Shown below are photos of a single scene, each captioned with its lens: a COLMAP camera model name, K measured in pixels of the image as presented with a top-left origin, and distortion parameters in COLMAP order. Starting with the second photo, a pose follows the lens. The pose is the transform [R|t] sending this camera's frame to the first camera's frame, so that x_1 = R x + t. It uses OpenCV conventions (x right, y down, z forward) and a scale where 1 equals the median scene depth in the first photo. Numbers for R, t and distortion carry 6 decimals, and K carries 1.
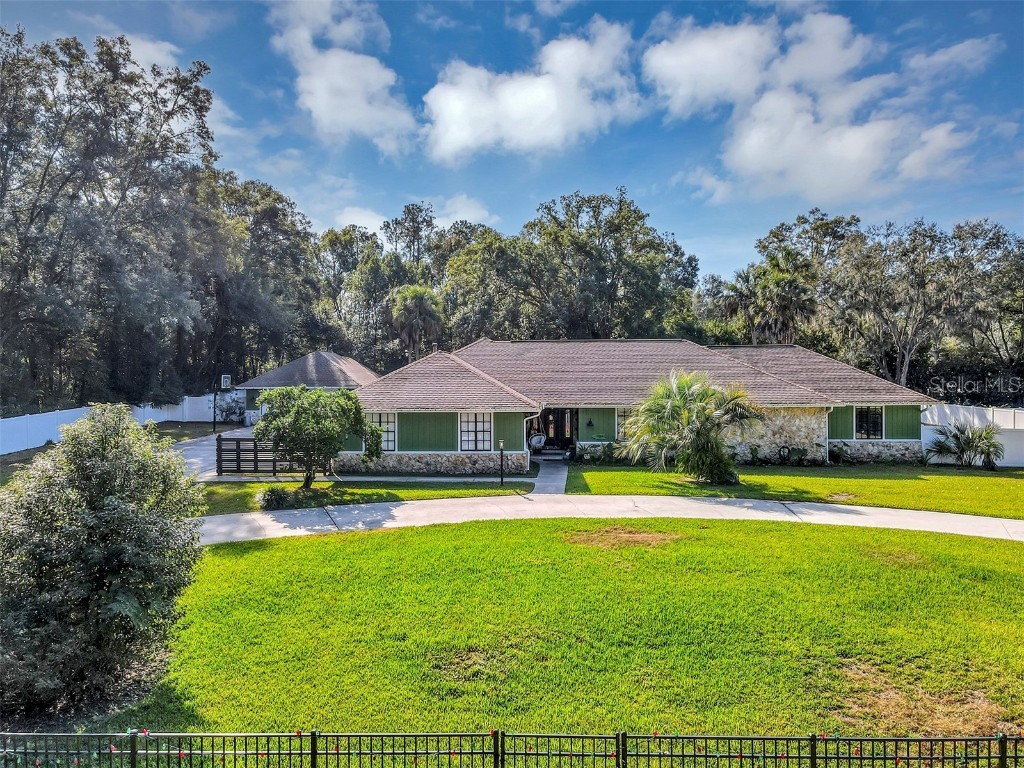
lens RADIAL K [[756.9, 0, 508.4], [0, 756.9, 383.2], [0, 0, 1]] dist [0.009802, 0.008329]
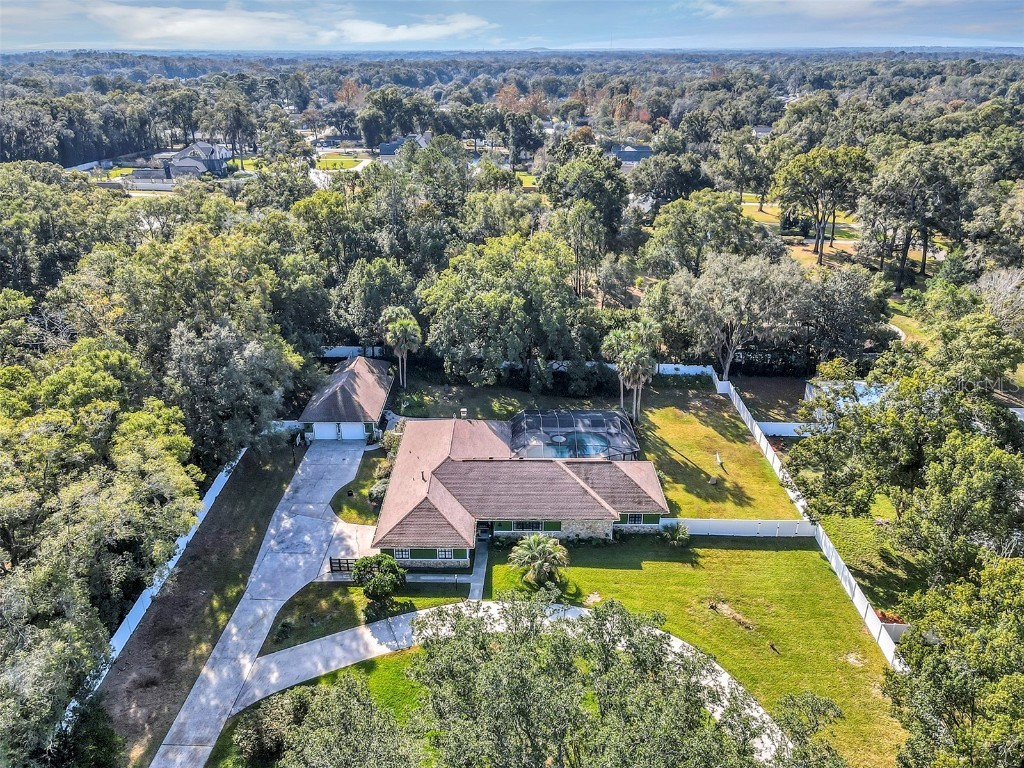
lens RADIAL K [[756.9, 0, 502.5], [0, 756.9, 378.1], [0, 0, 1]] dist [0.009802, 0.008329]
pose [[0.999718, -0.011543, 0.020761, 0.077517], [0.002392, 0.918485, 0.395449, -1.167180], [-0.023634, -0.395287, 0.918253, -0.770030]]
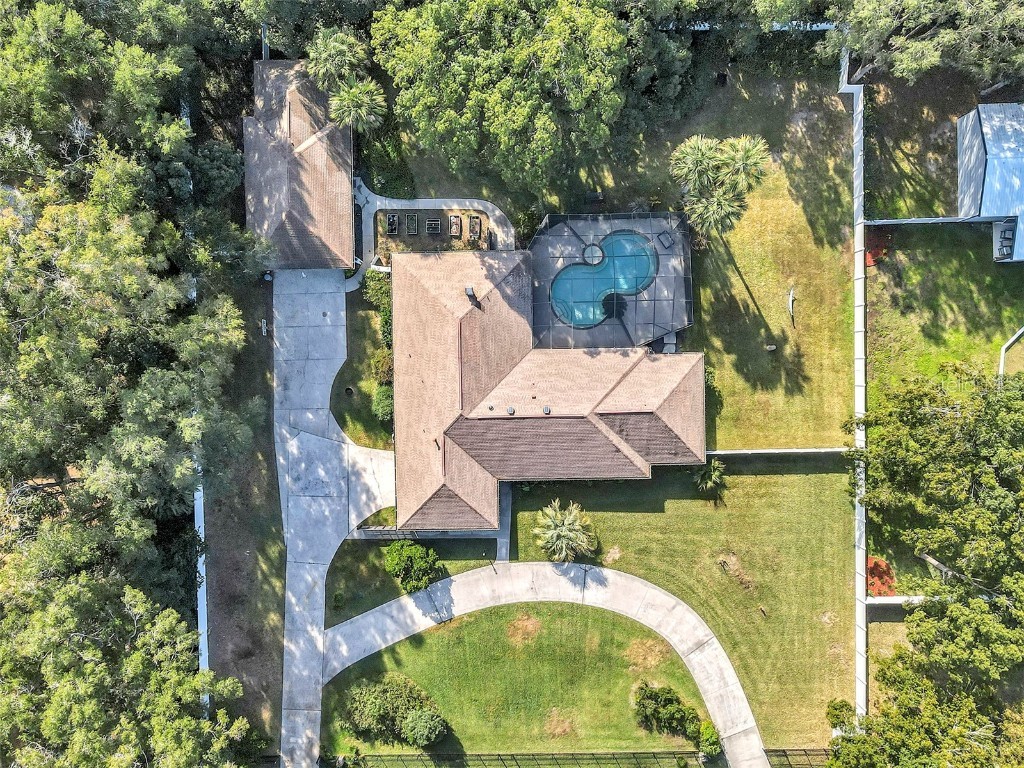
lens RADIAL K [[756.9, 0, 502.3], [0, 756.9, 382.6], [0, 0, 1]] dist [0.009802, 0.008329]
pose [[0.998394, -0.053777, -0.017813, 0.104704], [0.017547, -0.005424, 0.999831, -1.961496], [-0.053865, -0.998538, -0.004471, 1.276102]]
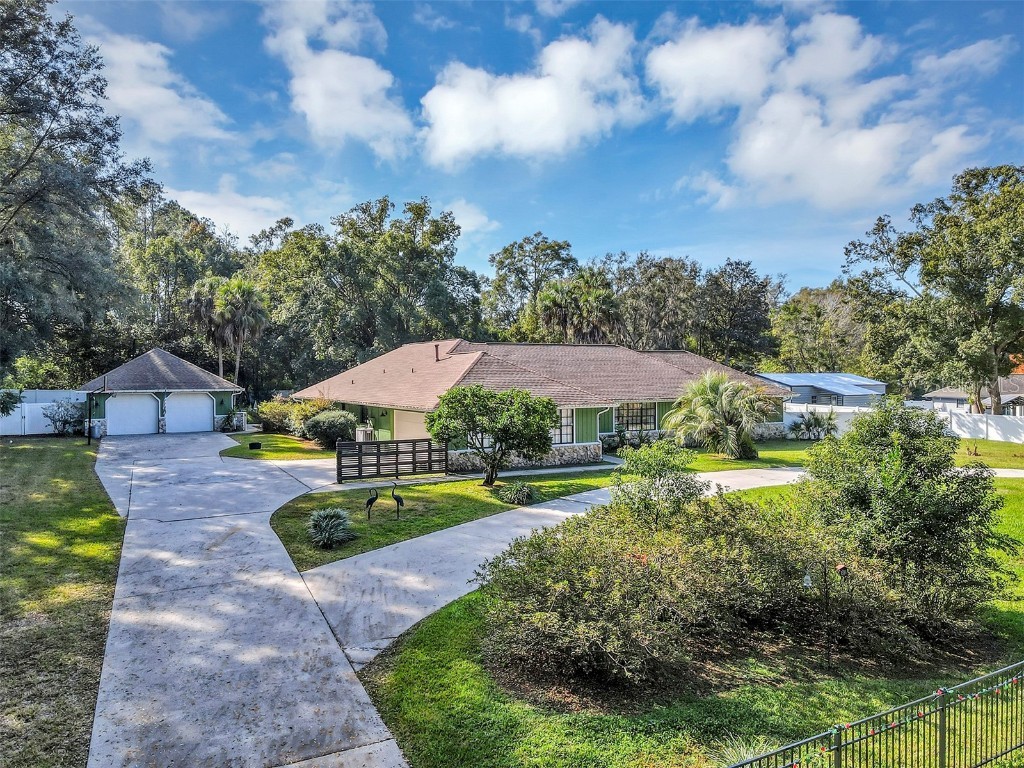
lens RADIAL K [[756.9, 0, 505.6], [0, 756.9, 385.6], [0, 0, 1]] dist [0.009802, 0.008329]
pose [[0.860027, -0.007933, 0.510187, -0.610367], [0.007913, 0.999966, 0.002209, 0.002088], [-0.510187, 0.002137, 0.860061, 0.092168]]
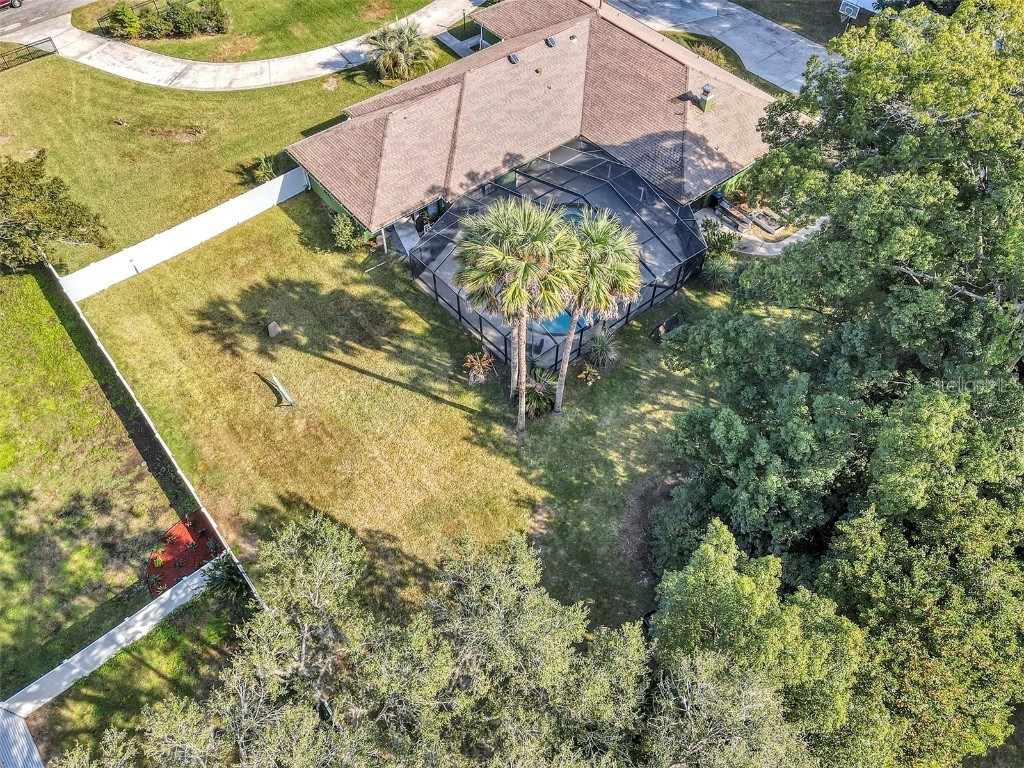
lens RADIAL K [[756.9, 0, 514.2], [0, 756.9, 381.8], [0, 0, 1]] dist [0.009802, 0.008329]
pose [[-0.751492, 0.529639, -0.393372, 1.037801], [-0.001382, 0.594986, 0.803735, -0.823835], [0.659740, 0.604544, -0.446396, 2.169457]]
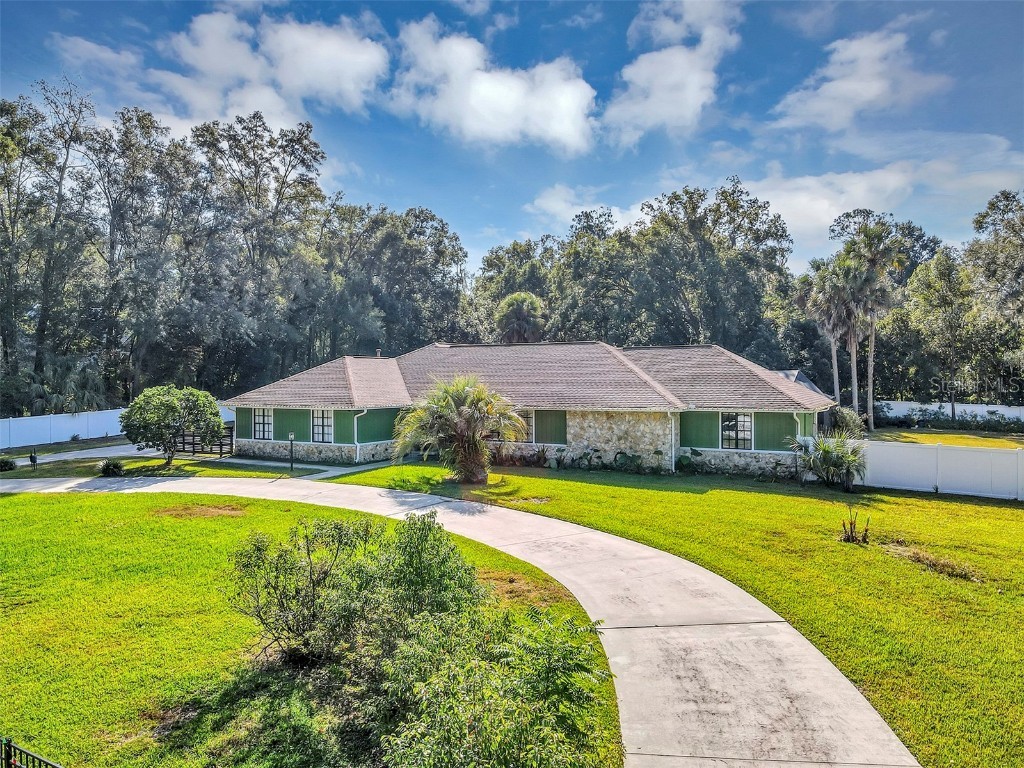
lens RADIAL K [[756.9, 0, 505.8], [0, 756.9, 380.1], [0, 0, 1]] dist [0.009802, 0.008329]
pose [[0.893710, 0.003209, -0.448634, 0.665204], [-0.005661, 0.999975, -0.004126, -0.002717], [0.448610, 0.006227, 0.893706, 0.079274]]
